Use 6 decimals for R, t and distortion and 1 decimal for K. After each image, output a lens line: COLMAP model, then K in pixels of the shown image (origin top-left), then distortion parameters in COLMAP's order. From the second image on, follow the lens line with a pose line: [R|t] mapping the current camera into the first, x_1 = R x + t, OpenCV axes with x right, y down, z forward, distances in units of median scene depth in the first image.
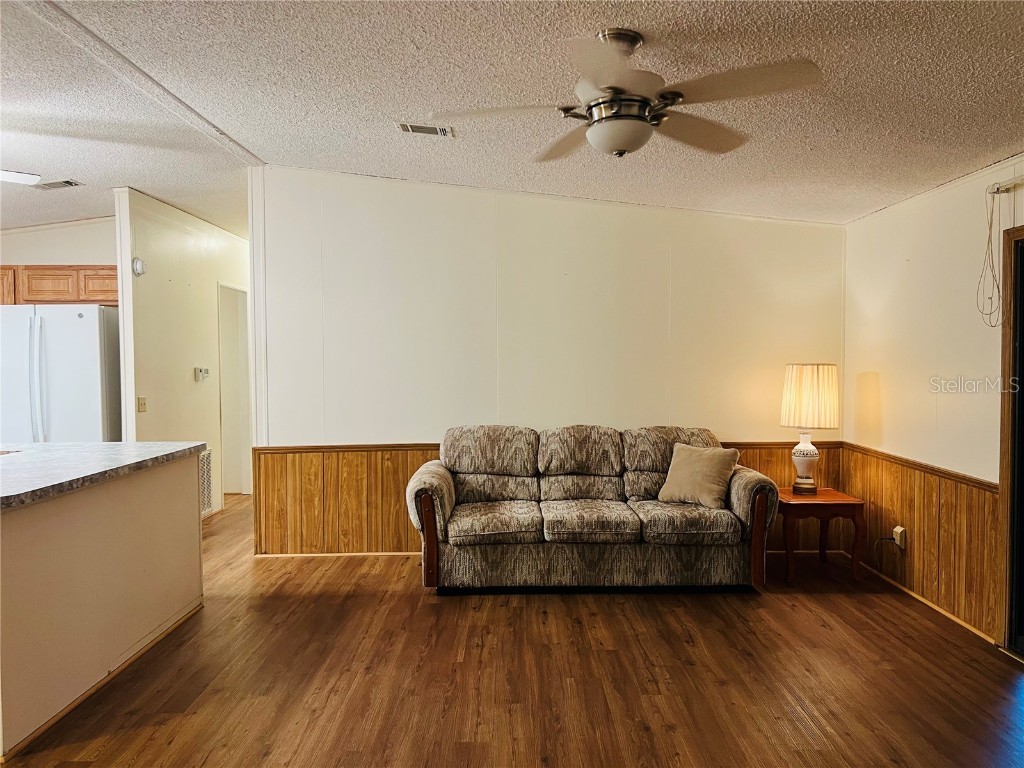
lens RADIAL K [[771.0, 0, 513.0], [0, 771.0, 386.3], [0, 0, 1]] dist [0.060813, -0.064313]
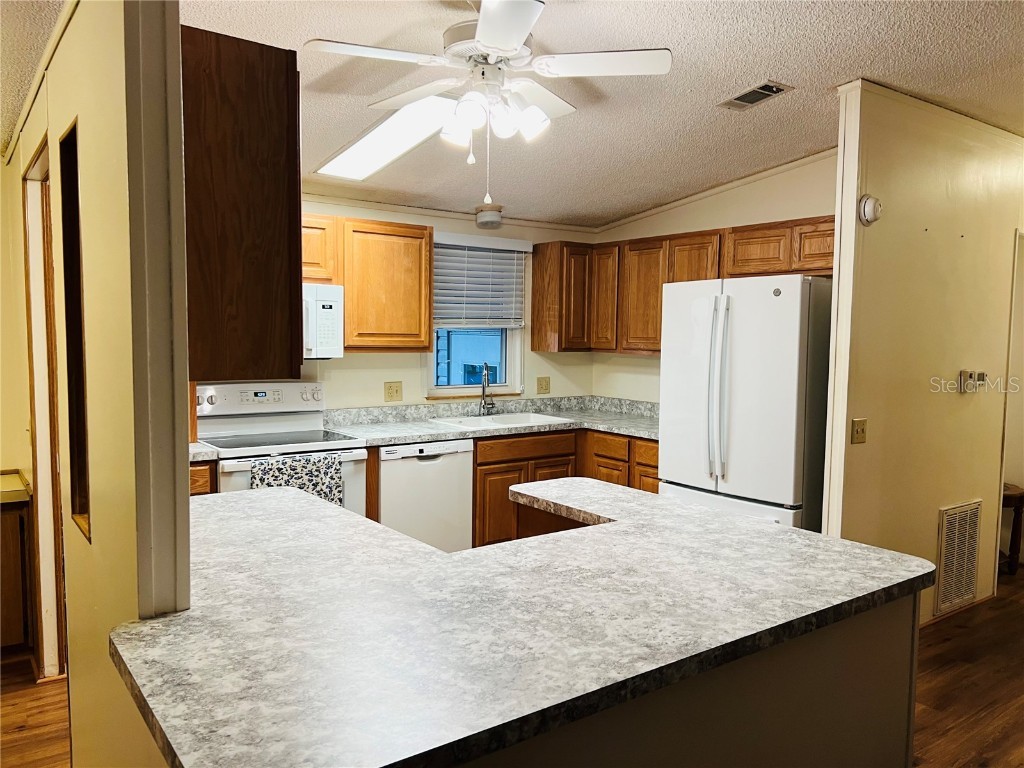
lens RADIAL K [[771.0, 0, 518.2], [0, 771.0, 386.0], [0, 0, 1]] dist [0.060813, -0.064313]
pose [[0.591574, 0.070405, -0.803171, -0.158947], [-0.043726, 0.997515, 0.055235, -0.041191], [0.805064, 0.002444, 0.593183, 0.468746]]
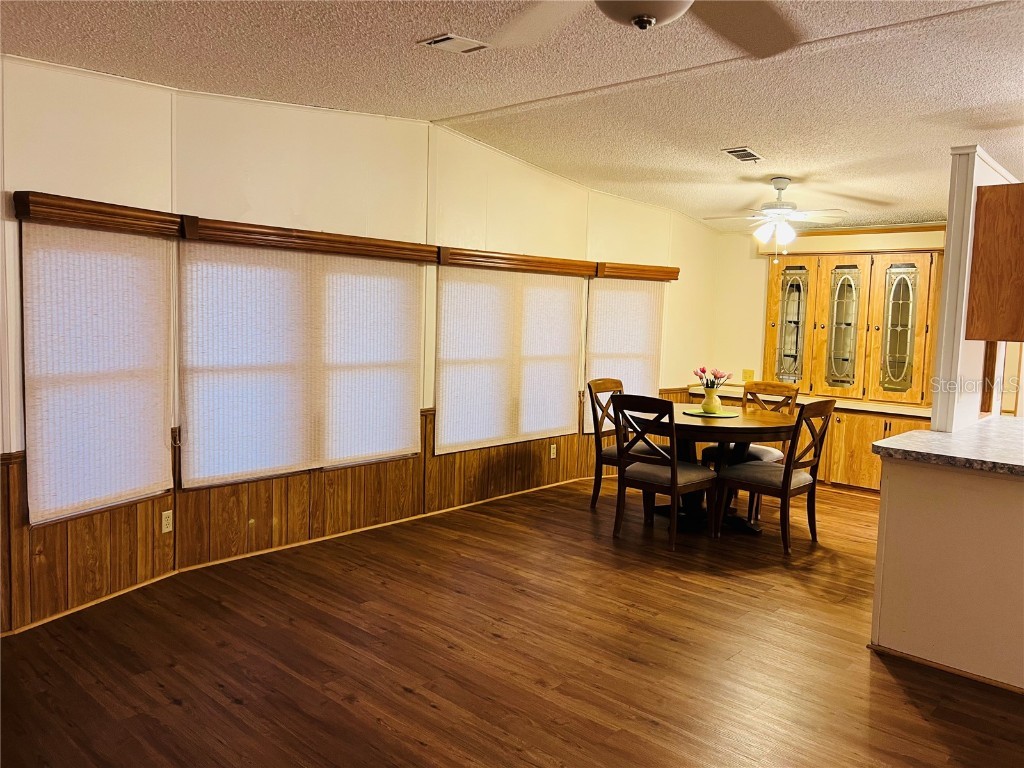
lens RADIAL K [[771.0, 0, 521.2], [0, 771.0, 377.9], [0, 0, 1]] dist [0.060813, -0.064313]
pose [[-0.672560, 0.049538, -0.738382, 0.367824], [-0.051354, 0.992228, 0.113345, -0.046079], [0.738258, 0.114150, -0.664789, 0.745382]]
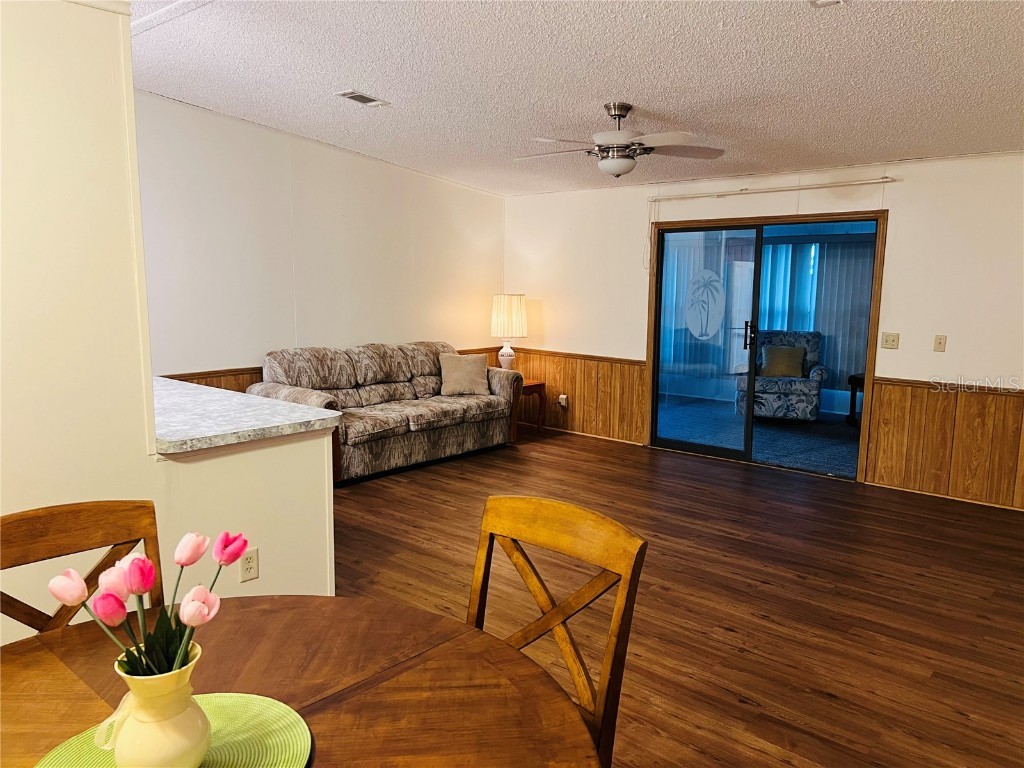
lens RADIAL K [[771.0, 0, 518.8], [0, 771.0, 390.0], [0, 0, 1]] dist [0.060813, -0.064313]
pose [[0.664196, -0.095136, 0.741480, -0.720598], [0.013748, 0.993256, 0.115125, -0.017175], [-0.747432, -0.066272, 0.661025, -0.003475]]
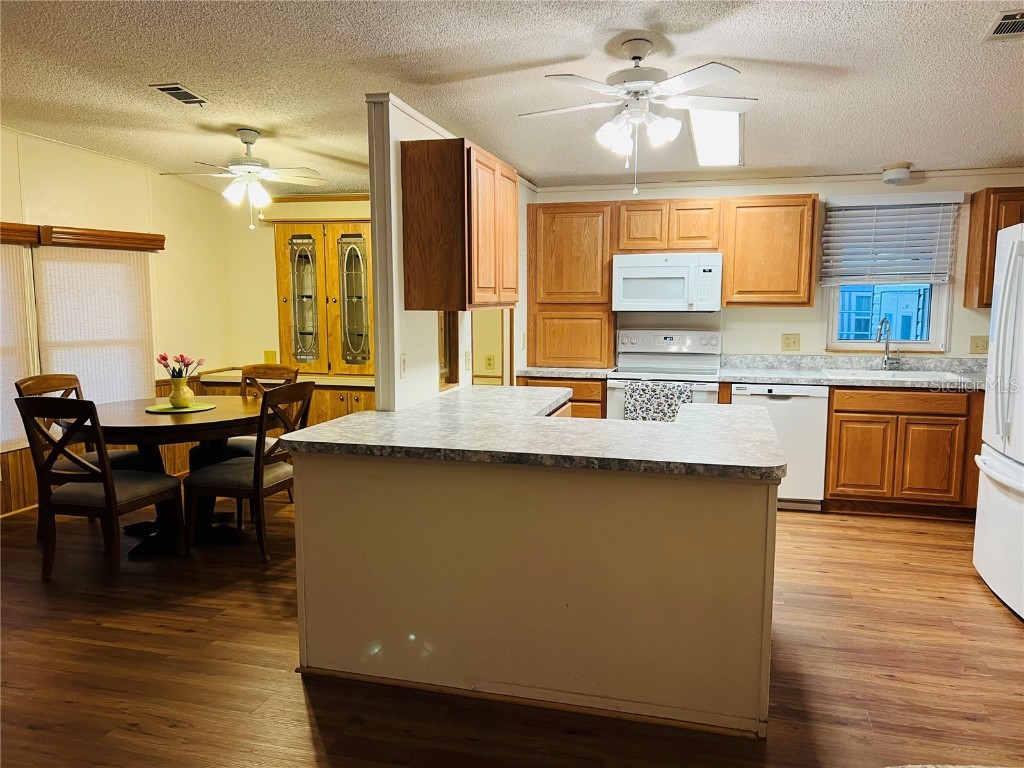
lens RADIAL K [[771.0, 0, 517.7], [0, 771.0, 391.7], [0, 0, 1]] dist [0.060813, -0.064313]
pose [[-0.261222, 0.125940, -0.957028, 0.156716], [-0.031963, 0.989780, 0.138974, -0.046120], [0.964750, 0.066892, -0.254527, 0.840962]]
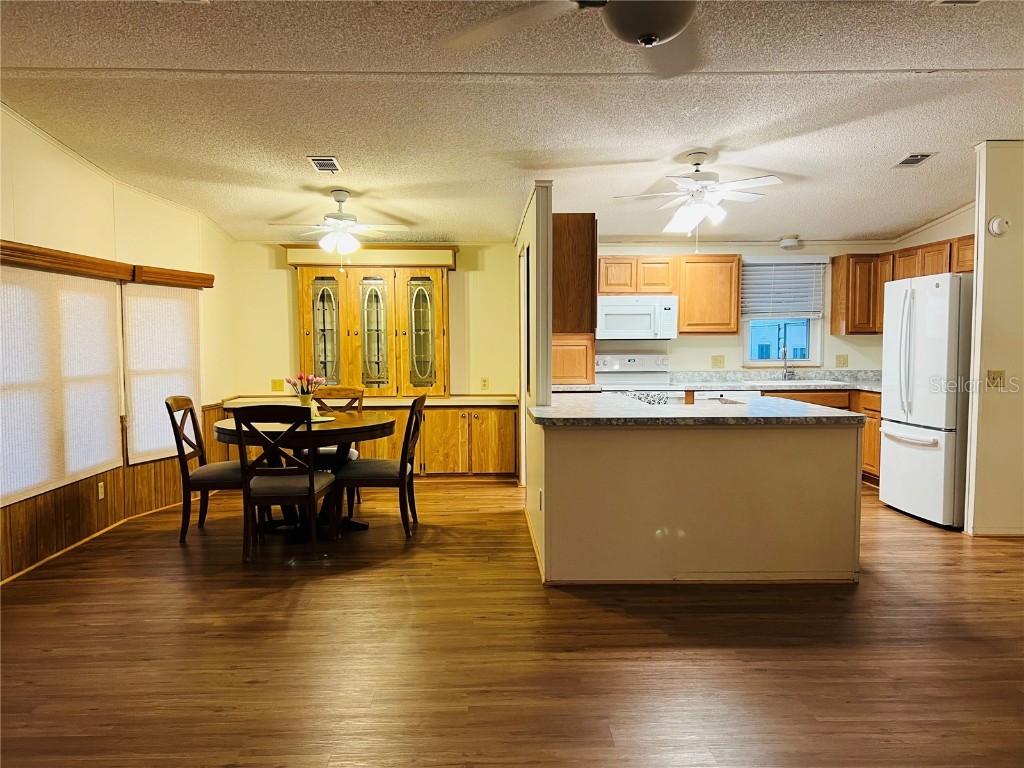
lens RADIAL K [[771.0, 0, 506.5], [0, 771.0, 390.2], [0, 0, 1]] dist [0.060813, -0.064313]
pose [[0.028502, 0.072342, -0.996973, 0.478650], [-0.028927, 0.997020, 0.071518, -0.013716], [0.999175, 0.026801, 0.030509, 0.464072]]
